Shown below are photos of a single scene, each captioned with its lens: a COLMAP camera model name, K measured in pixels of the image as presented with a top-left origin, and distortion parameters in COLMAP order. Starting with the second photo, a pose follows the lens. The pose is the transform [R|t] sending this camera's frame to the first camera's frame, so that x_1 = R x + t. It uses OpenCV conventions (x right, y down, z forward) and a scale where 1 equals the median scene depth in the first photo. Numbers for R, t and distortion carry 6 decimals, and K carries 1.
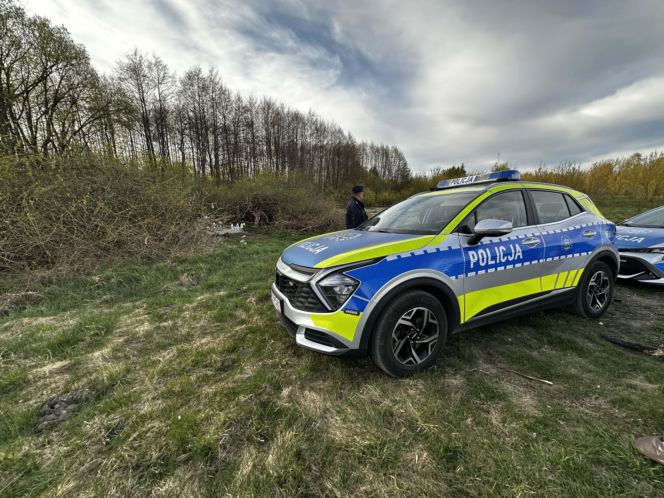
lens RADIAL K [[273.1, 0, 345.2], [0, 273.1, 248.6], [0, 0, 1]] dist [-0.000048, -0.000100]
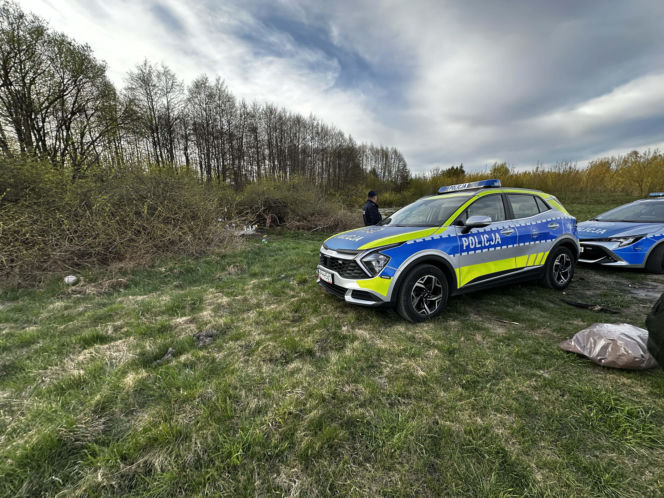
lens RADIAL K [[273.1, 0, 345.2], [0, 273.1, 248.6], [0, 0, 1]] dist [-0.000048, -0.000100]
pose [[0.999892, -0.014641, -0.000990, -0.029350], [0.014636, 0.999881, -0.004901, 0.011381], [0.001061, 0.004886, 0.999988, -0.078711]]
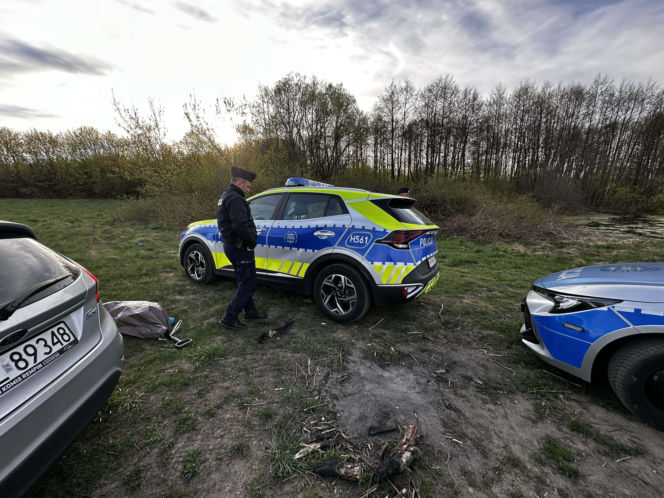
lens RADIAL K [[273.1, 0, 345.2], [0, 273.1, 248.6], [0, 0, 1]] dist [-0.000048, -0.000100]
pose [[0.590238, 0.151909, -0.792807, 0.409782], [-0.146332, 0.985997, 0.079983, -0.021159], [0.793855, 0.068804, 0.604202, 0.103456]]
